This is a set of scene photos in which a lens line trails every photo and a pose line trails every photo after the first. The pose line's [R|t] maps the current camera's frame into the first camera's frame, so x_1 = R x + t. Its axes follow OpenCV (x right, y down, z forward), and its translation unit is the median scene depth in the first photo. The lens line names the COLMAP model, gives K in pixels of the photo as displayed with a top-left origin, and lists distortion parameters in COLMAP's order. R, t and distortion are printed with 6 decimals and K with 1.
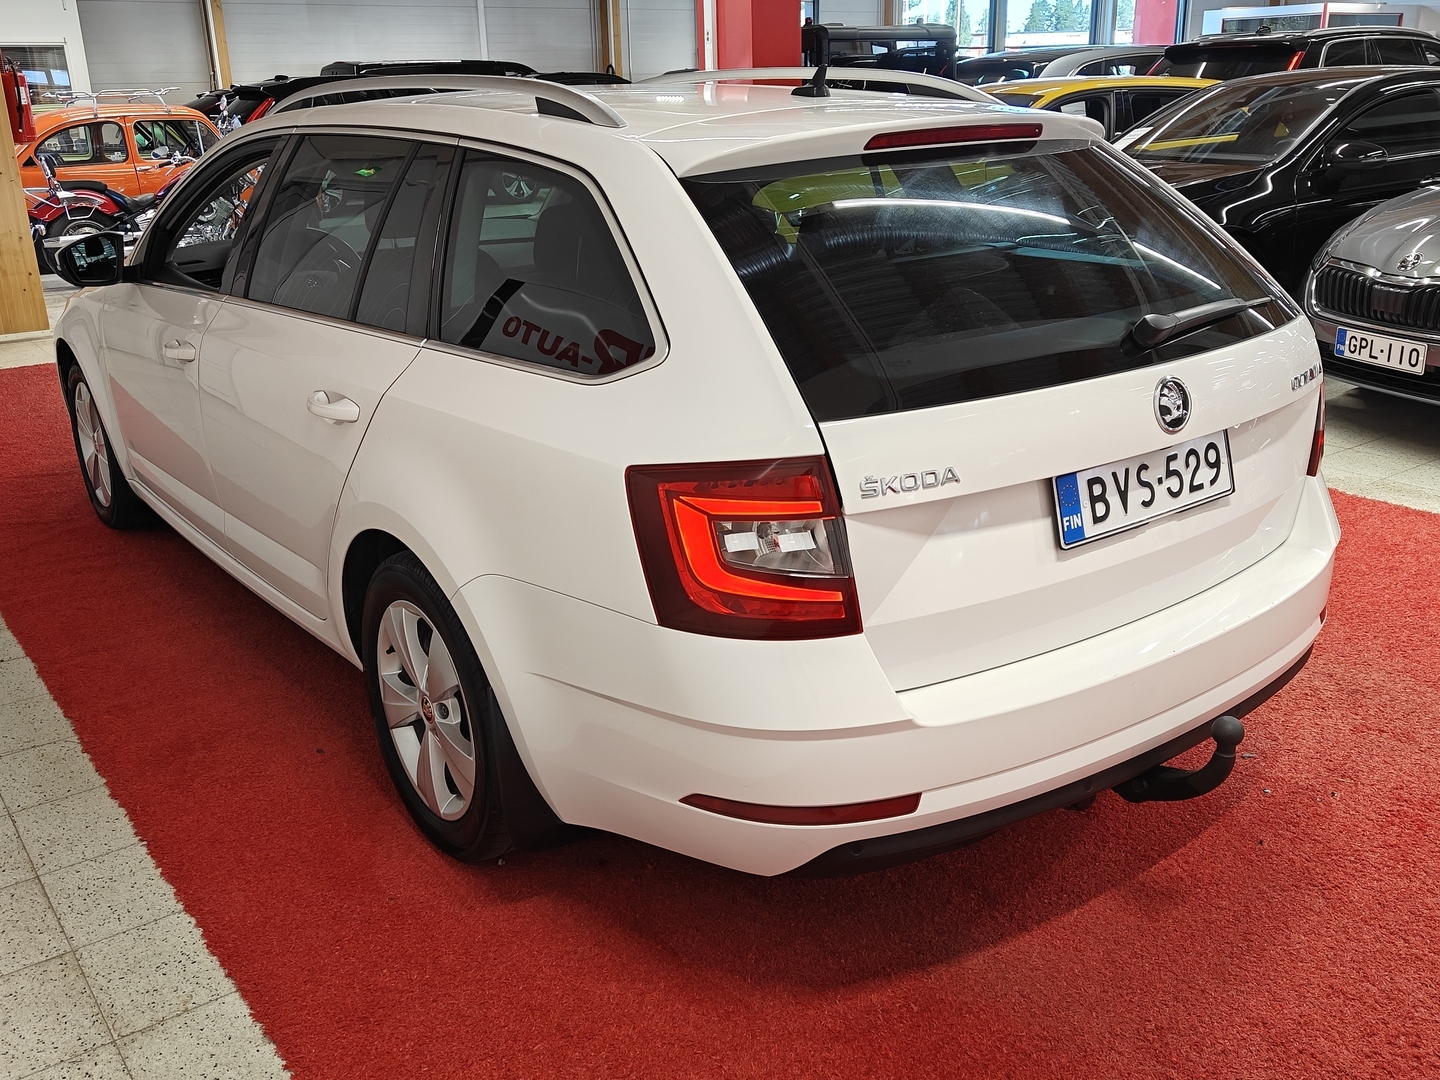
lens RADIAL K [[1307.8, 0, 722.2], [0, 1307.8, 540.4], [0, 0, 1]] dist [0.011562, -0.006947]
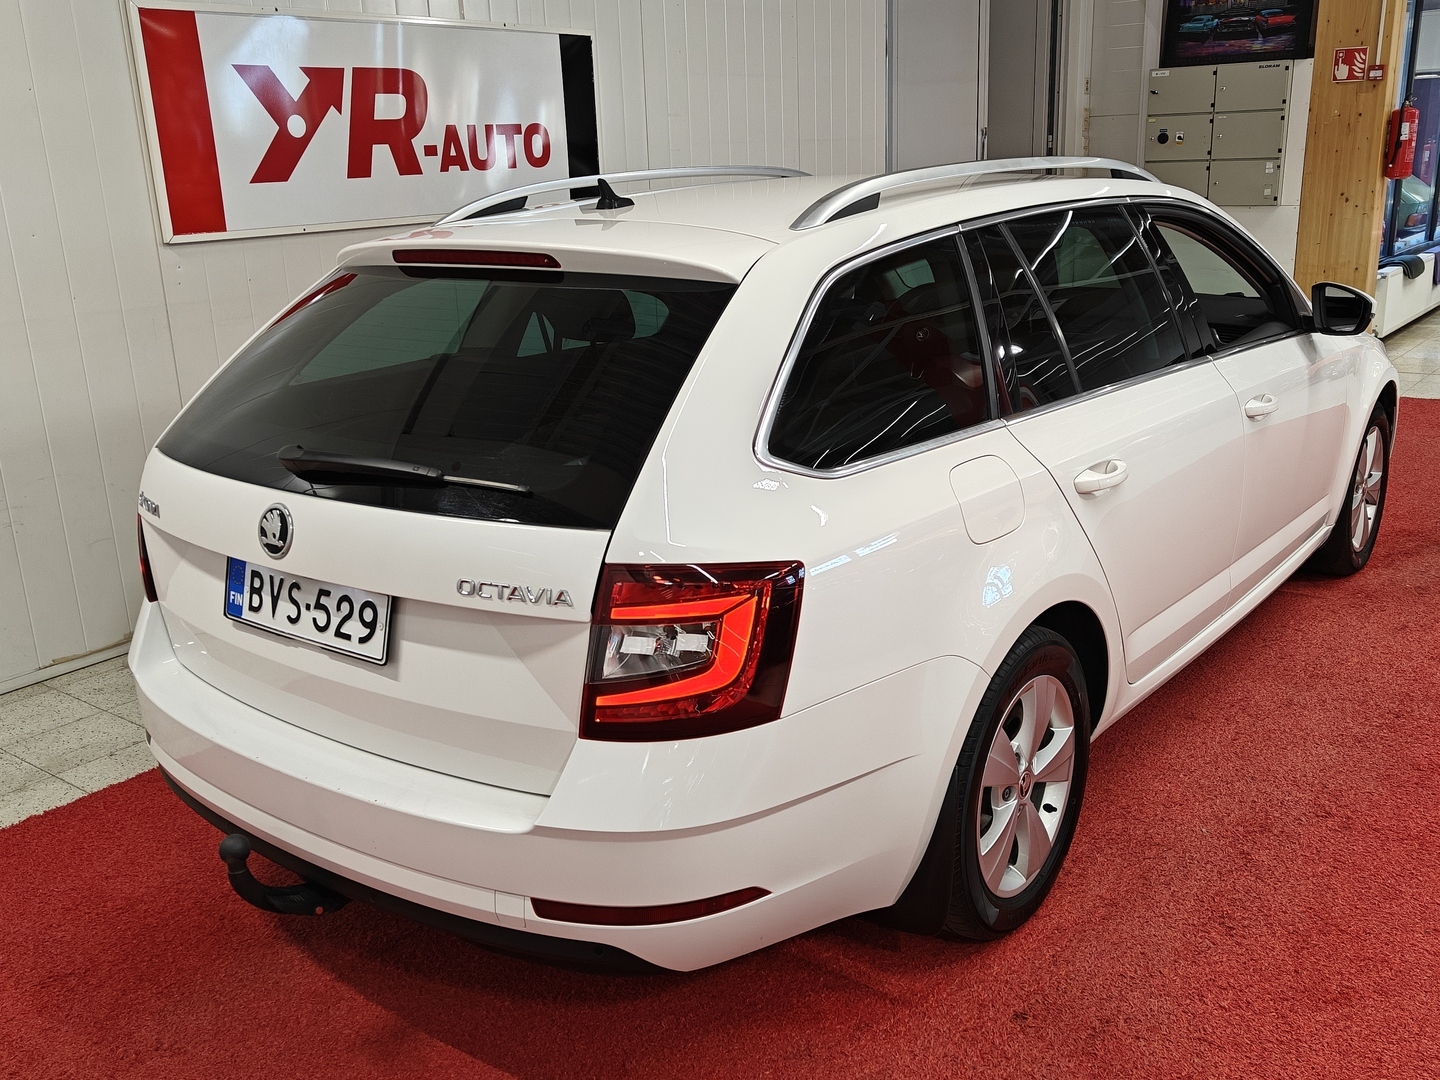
lens RADIAL K [[1307.8, 0, 722.2], [0, 1307.8, 540.4], [0, 0, 1]] dist [0.011562, -0.006947]
pose [[0.281673, 0.289313, -0.914854, 1.393394], [-0.291099, 0.934288, 0.205833, -0.412714], [0.914287, 0.208336, 0.347383, 0.963366]]
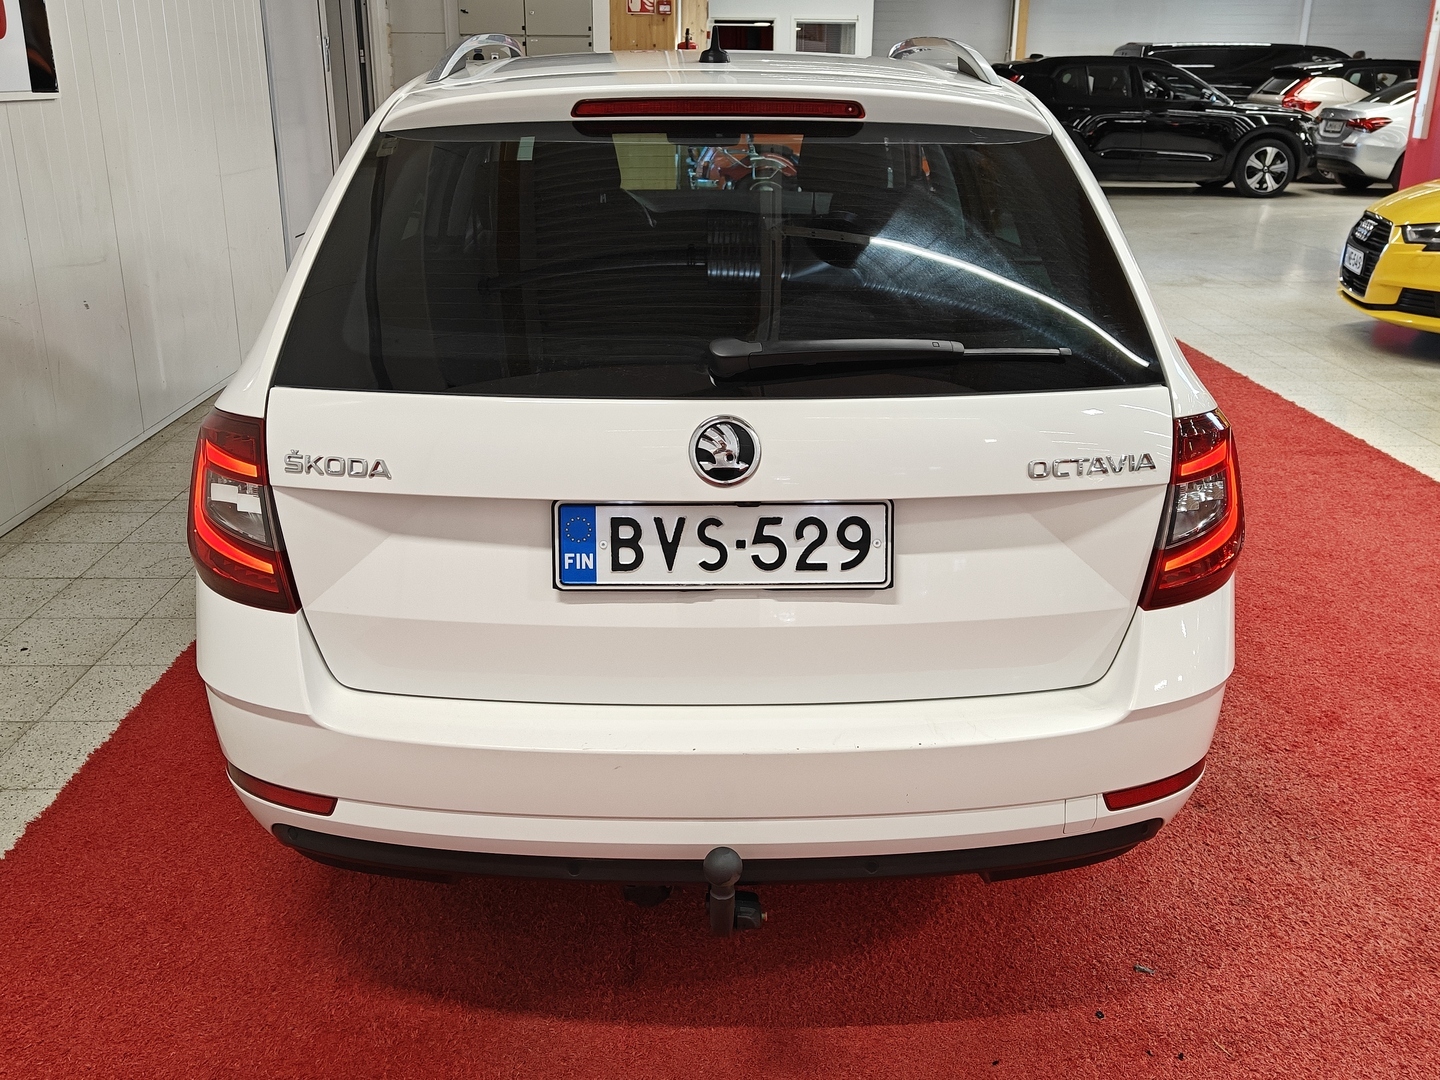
lens RADIAL K [[1276.5, 0, 720.9], [0, 1276.5, 532.9], [0, 0, 1]] dist [0.091414, -0.145803]
pose [[0.813696, 0.224016, -0.536391, 0.774049], [-0.218050, 0.973006, 0.075585, -0.113458], [0.538844, 0.055457, 0.840578, 0.340169]]
